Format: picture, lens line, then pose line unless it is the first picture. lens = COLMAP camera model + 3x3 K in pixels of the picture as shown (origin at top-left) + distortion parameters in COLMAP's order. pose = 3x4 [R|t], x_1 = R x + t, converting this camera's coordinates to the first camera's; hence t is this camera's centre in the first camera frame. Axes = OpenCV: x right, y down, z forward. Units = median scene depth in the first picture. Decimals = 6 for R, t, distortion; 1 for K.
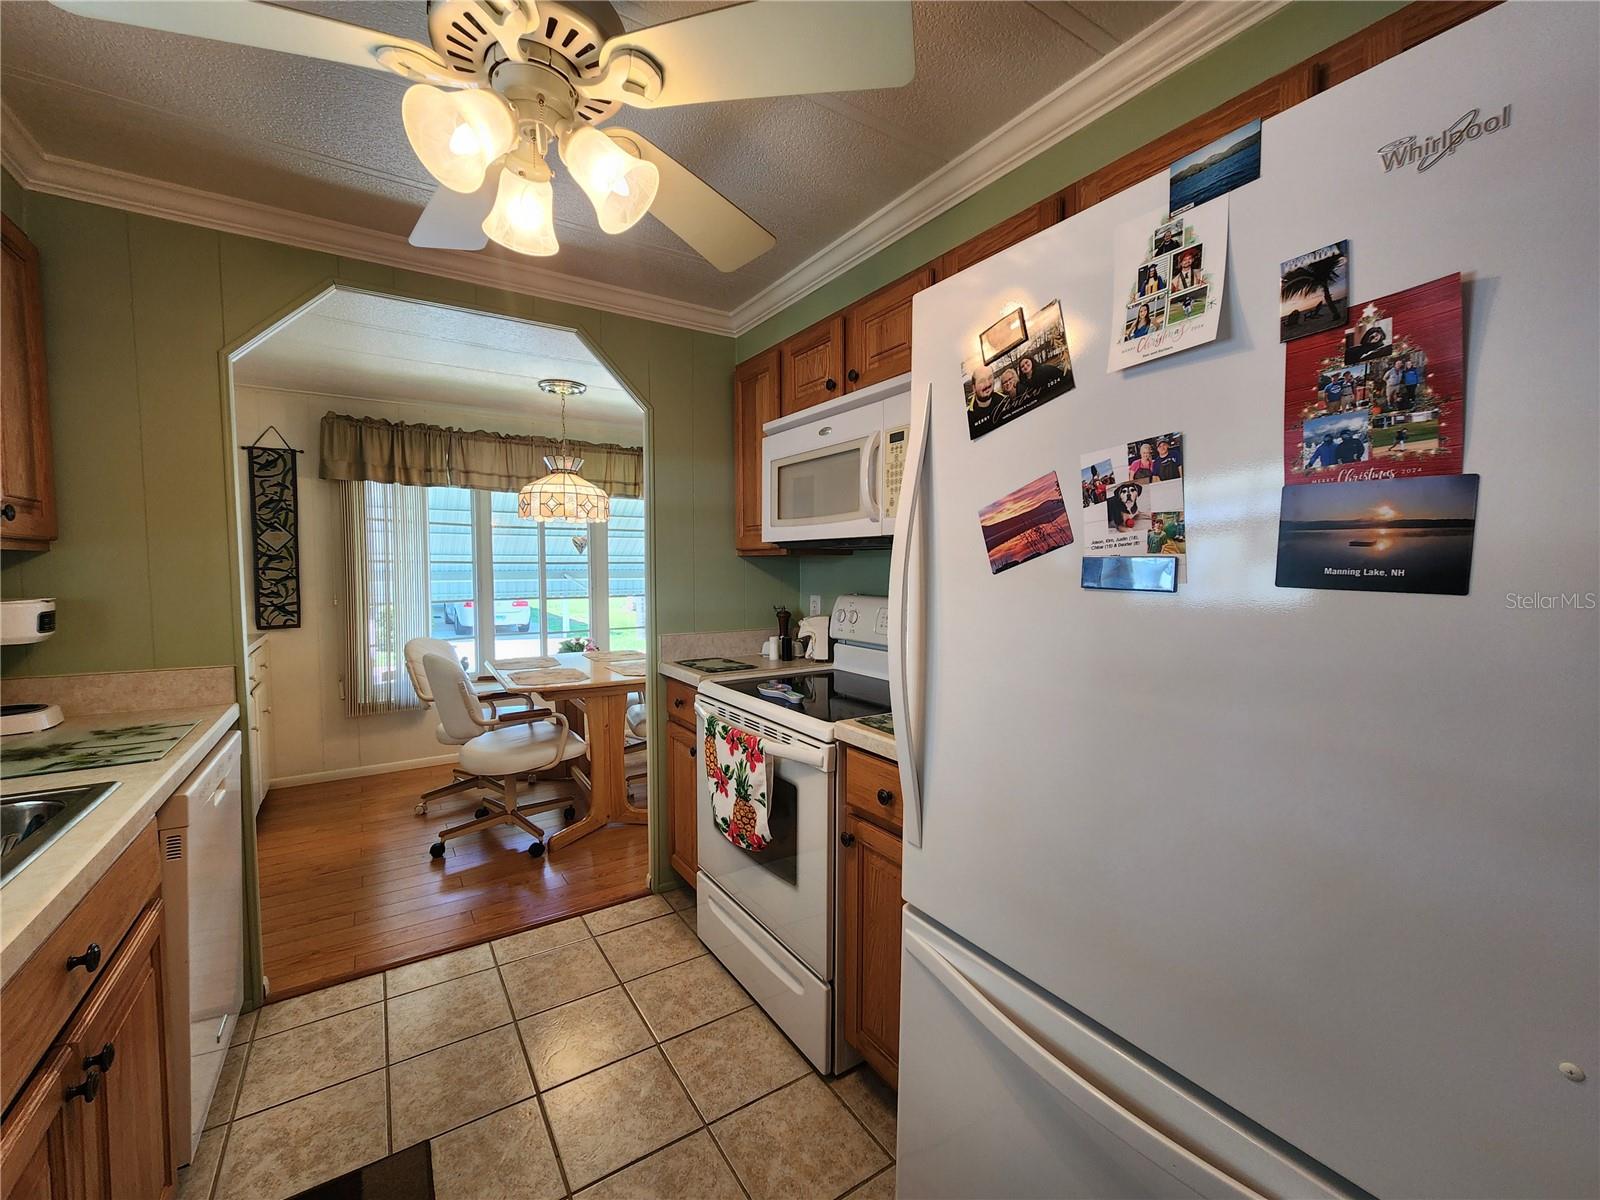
lens RADIAL K [[656.3, 0, 794.5], [0, 656.3, 607.7], [0, 0, 1]] dist [-0.002635, -0.000394]
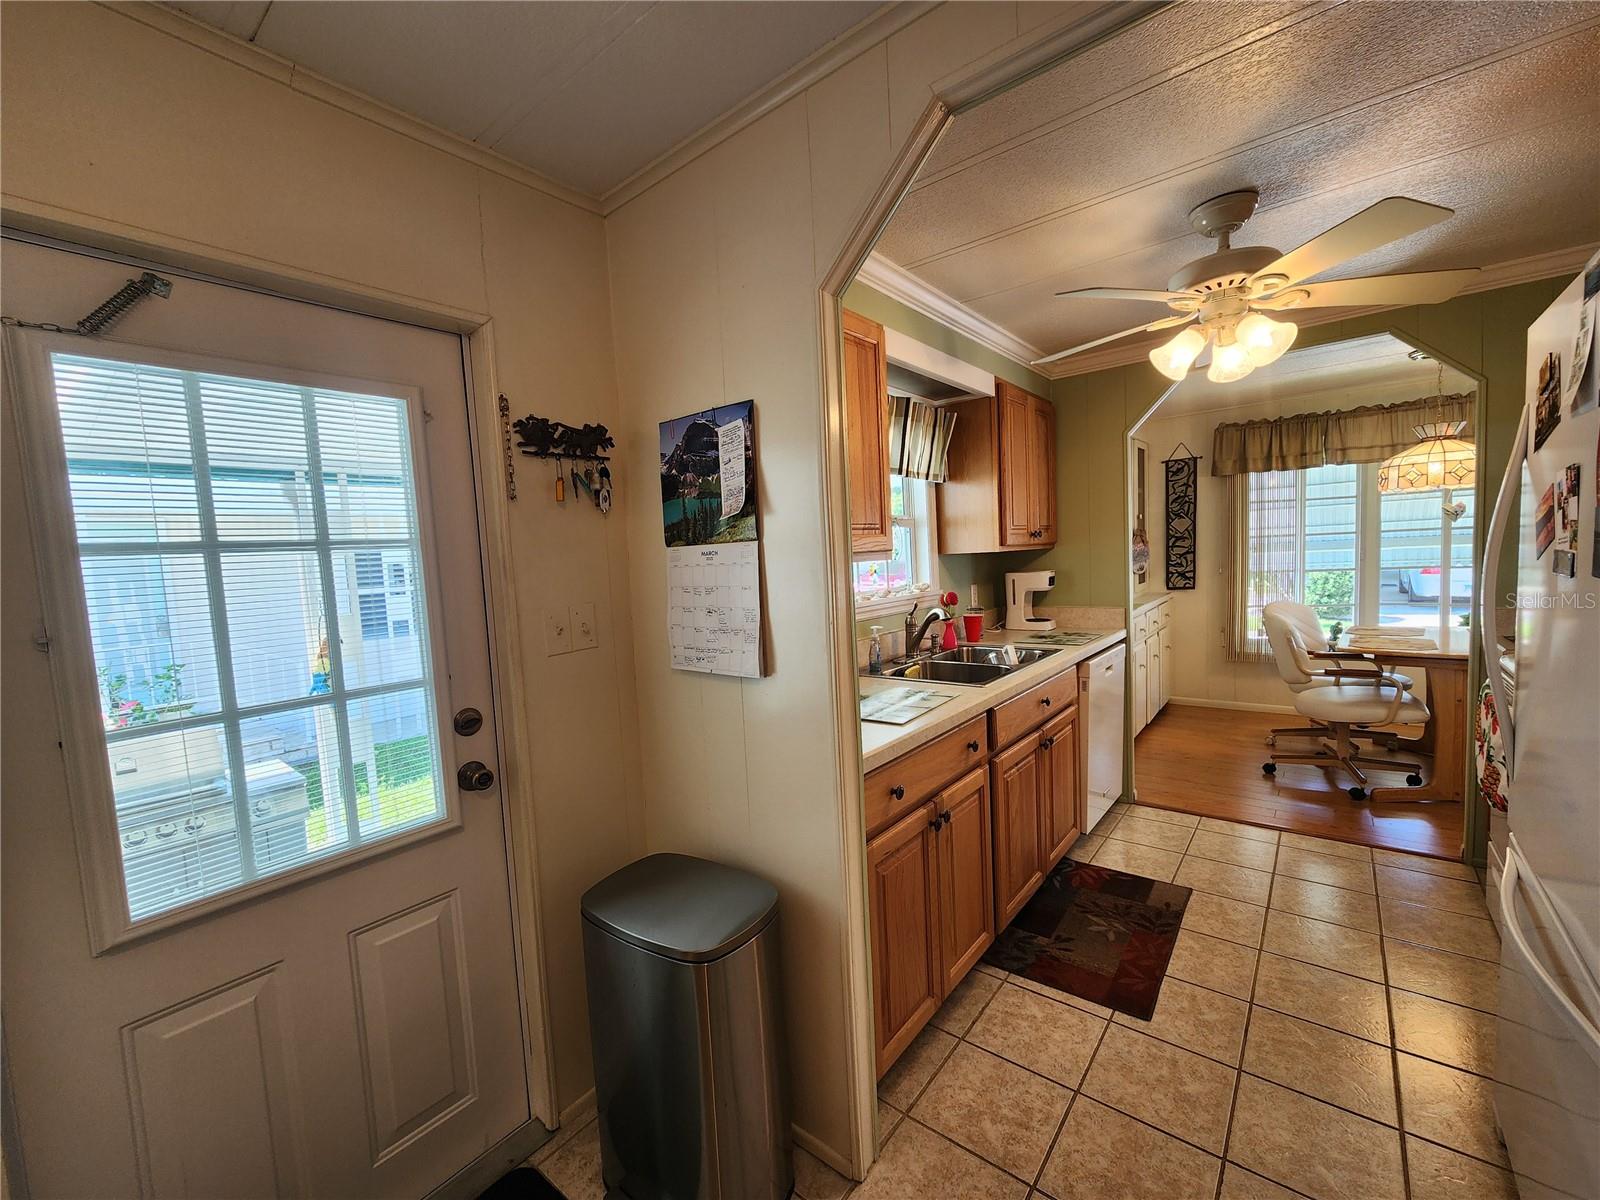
lens RADIAL K [[656.3, 0, 794.5], [0, 656.3, 607.7], [0, 0, 1]] dist [-0.002635, -0.000394]
pose [[0.307414, 0.059612, -0.949707, 0.281929], [-0.008838, 0.998172, 0.059793, -0.005437], [0.951535, -0.009987, 0.307379, -0.203162]]
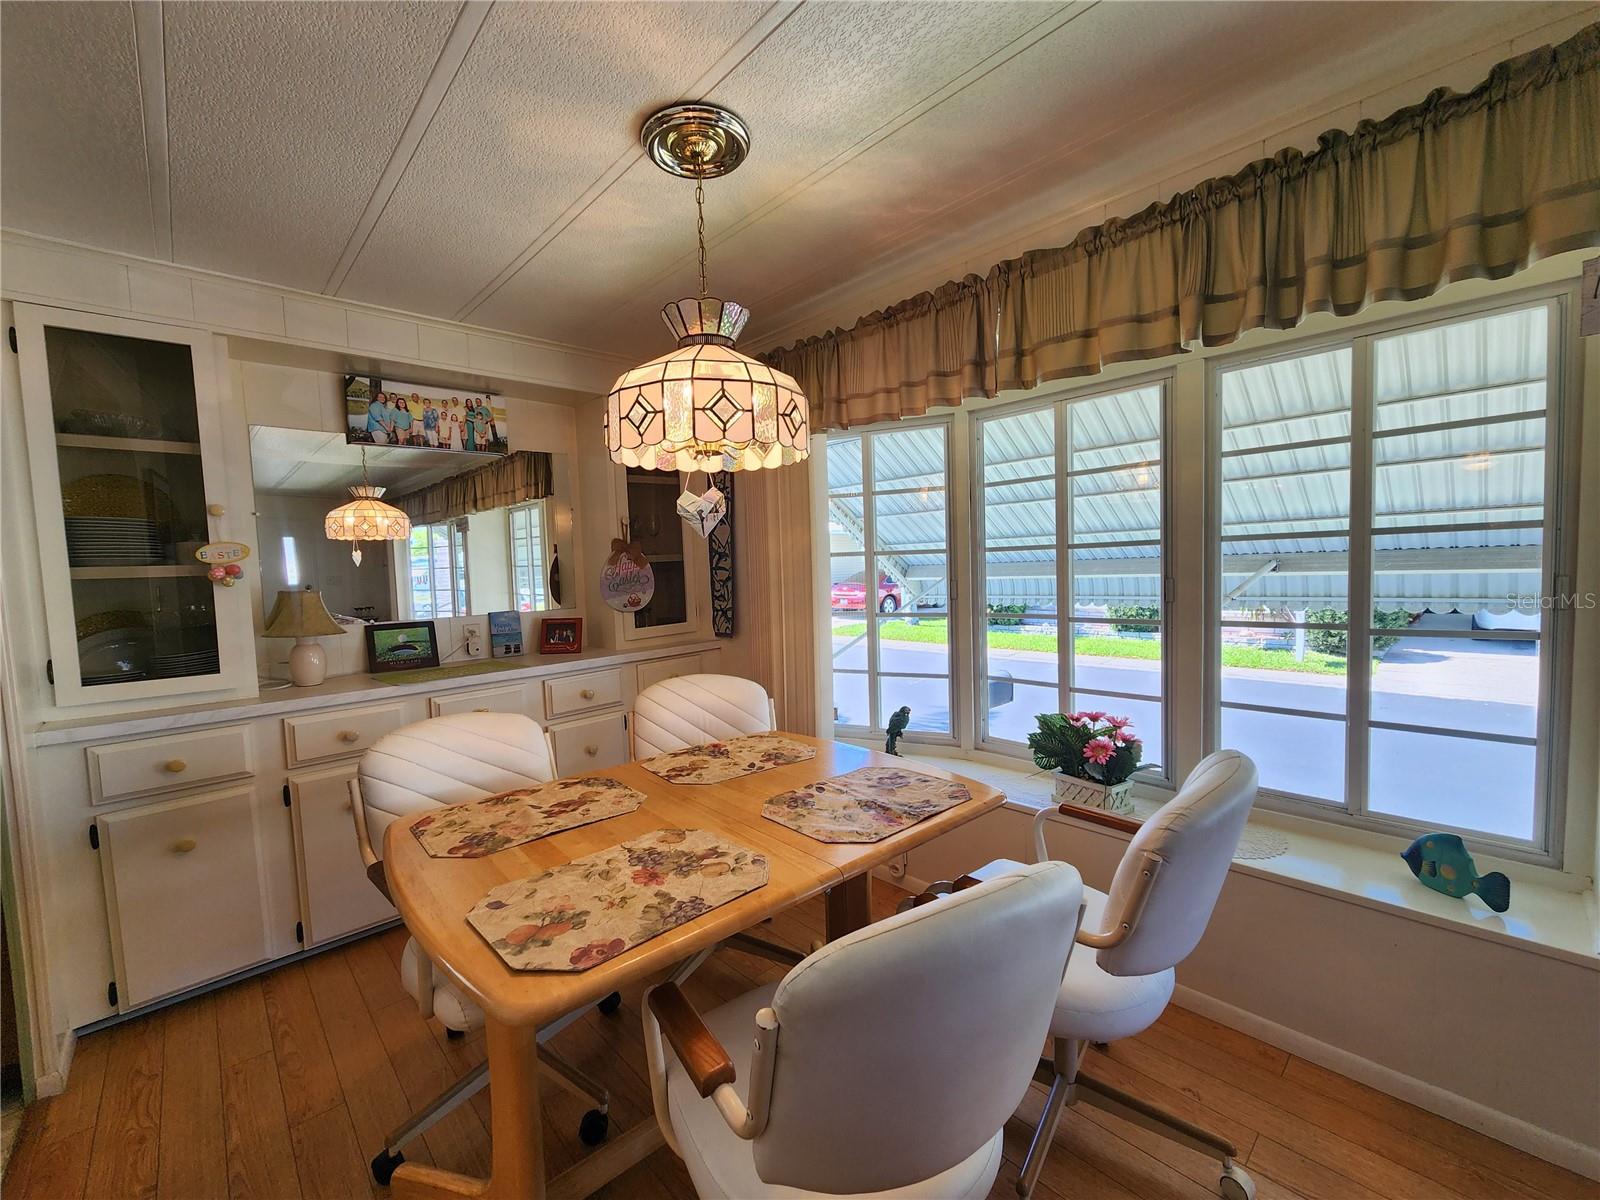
lens RADIAL K [[656.3, 0, 794.5], [0, 656.3, 607.7], [0, 0, 1]] dist [-0.002635, -0.000394]
pose [[0.181888, 0.051614, -0.981964, 0.089025], [-0.027068, 0.998506, 0.047470, -0.051190], [0.982947, 0.017945, 0.183013, 0.940069]]
